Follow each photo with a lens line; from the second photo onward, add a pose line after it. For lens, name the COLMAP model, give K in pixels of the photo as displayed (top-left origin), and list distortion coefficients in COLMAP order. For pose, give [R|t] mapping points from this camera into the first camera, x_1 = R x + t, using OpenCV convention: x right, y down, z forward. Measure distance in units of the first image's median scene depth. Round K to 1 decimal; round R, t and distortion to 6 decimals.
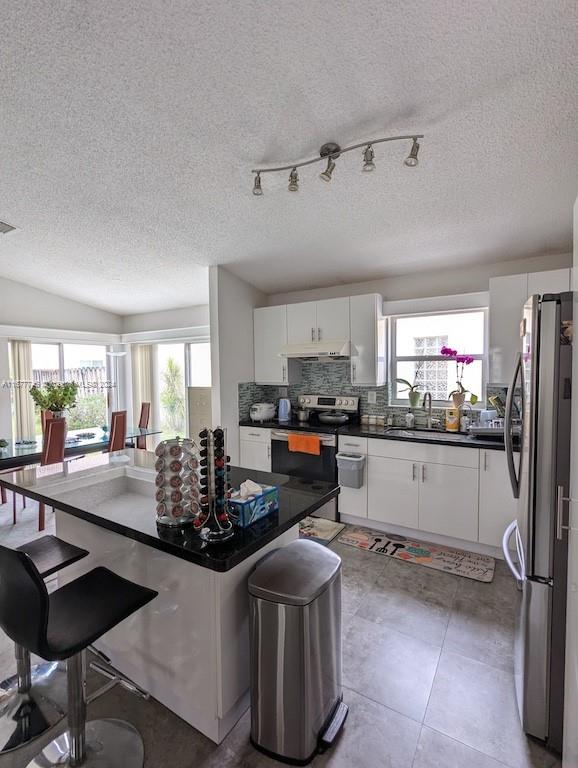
lens RADIAL K [[363.8, 0, 289.0], [0, 363.8, 384.0], [0, 0, 1]] dist [-0.001338, -0.000208]
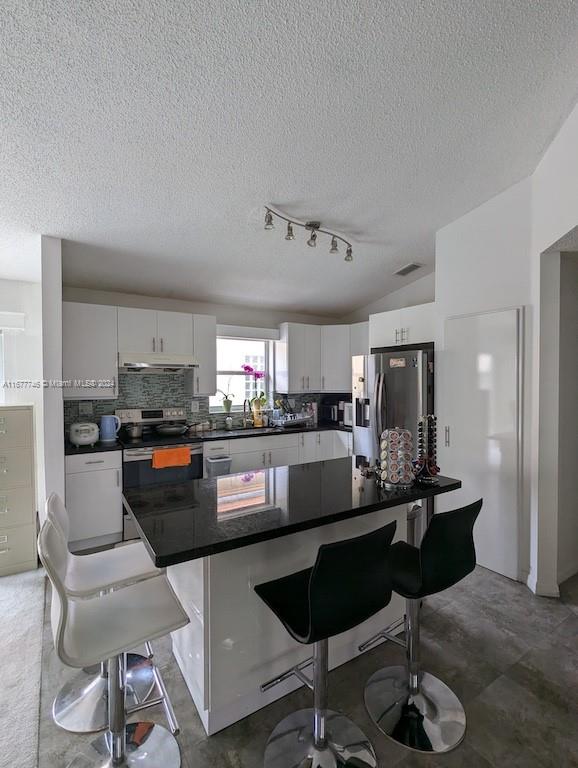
lens RADIAL K [[363.8, 0, 289.0], [0, 363.8, 384.0], [0, 0, 1]] dist [-0.001338, -0.000208]
pose [[0.427417, 0.002154, 0.904052, -0.651834], [0.034564, 0.999227, -0.018722, -0.001845], [-0.903394, 0.039249, 0.427012, 0.273734]]
